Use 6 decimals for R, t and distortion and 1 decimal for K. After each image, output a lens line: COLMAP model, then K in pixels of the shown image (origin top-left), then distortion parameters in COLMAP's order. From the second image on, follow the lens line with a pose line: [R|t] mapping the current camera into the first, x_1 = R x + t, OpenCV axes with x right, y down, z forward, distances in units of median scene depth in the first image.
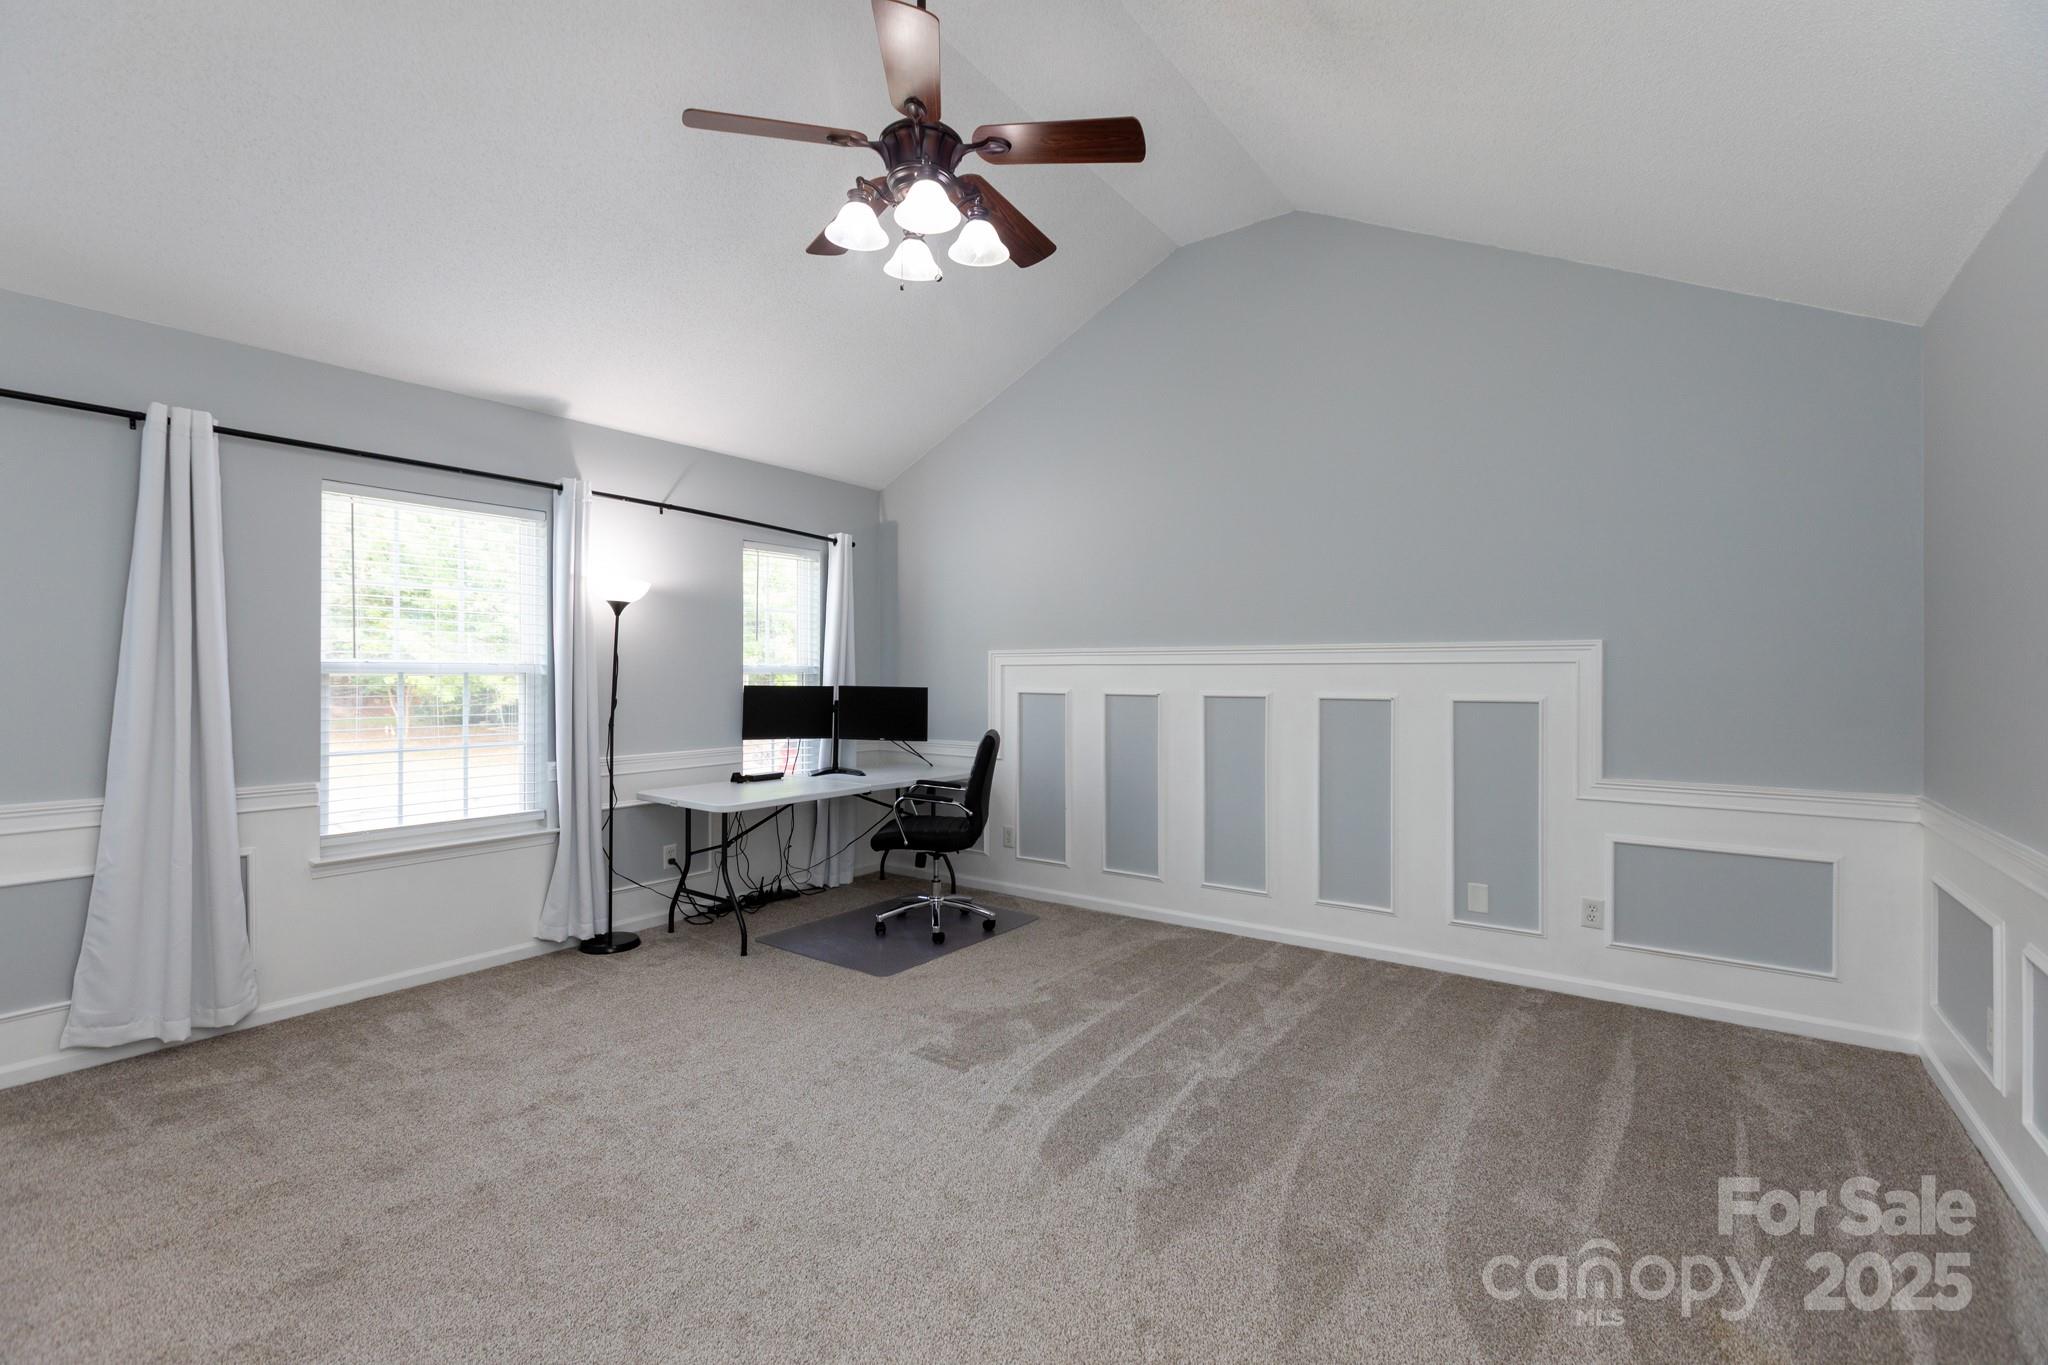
lens RADIAL K [[918.9, 0, 1031.6], [0, 918.9, 672.1], [0, 0, 1]] dist [-0.000931, 0.000691]
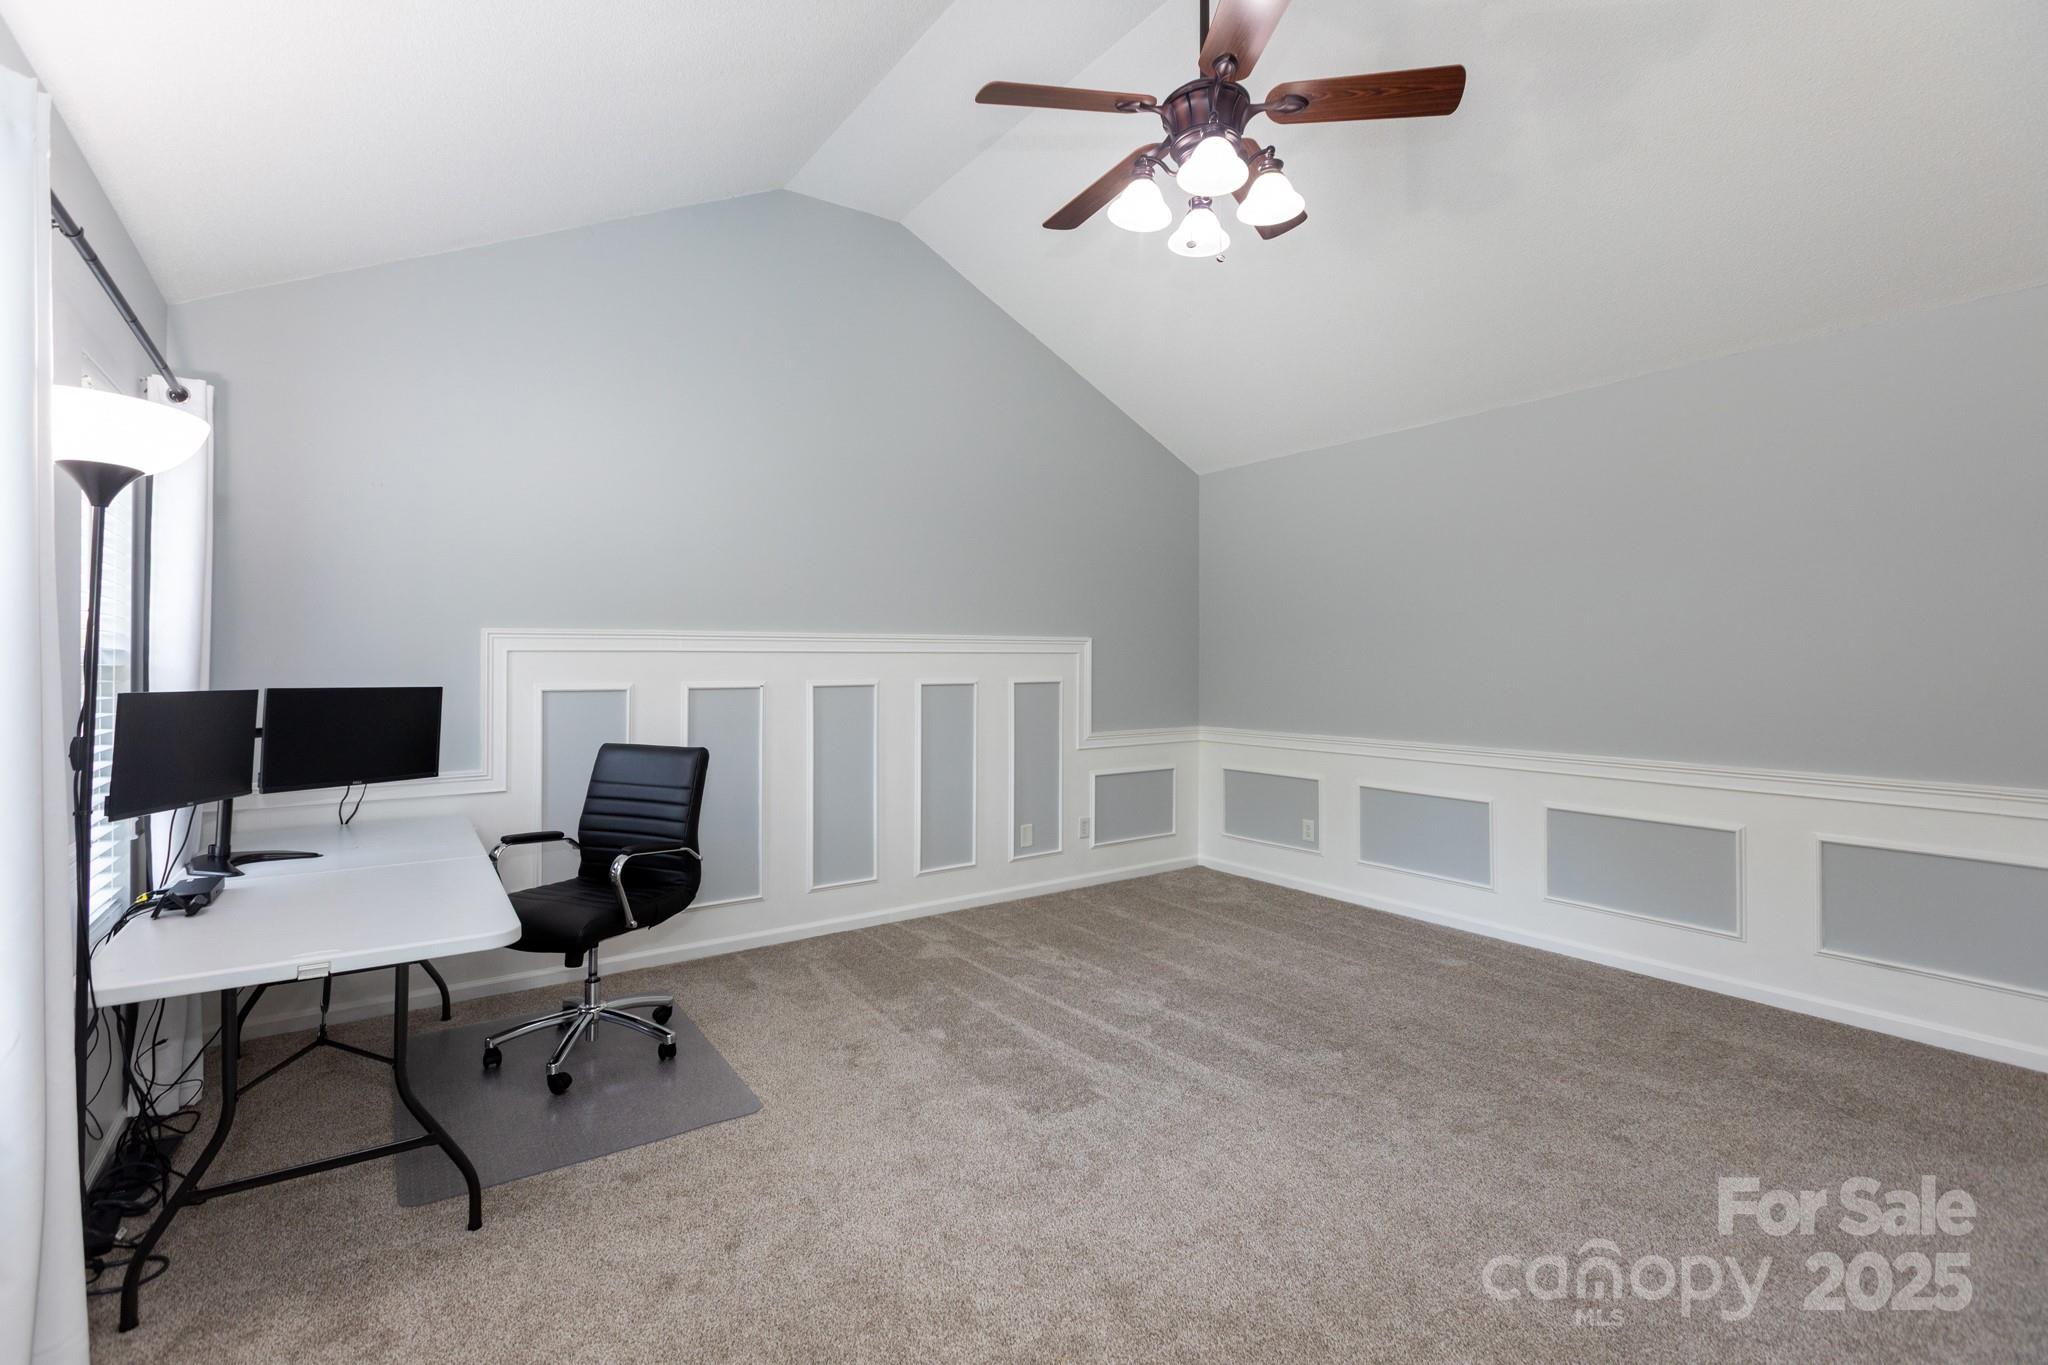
lens RADIAL K [[918.9, 0, 1014.8], [0, 918.9, 664.5], [0, 0, 1]] dist [-0.000931, 0.000691]
pose [[0.327326, -0.005980, 0.944893, -0.736191], [0.000288, 0.999981, 0.006229, -0.002220], [-0.944912, -0.001767, 0.327321, 0.594358]]
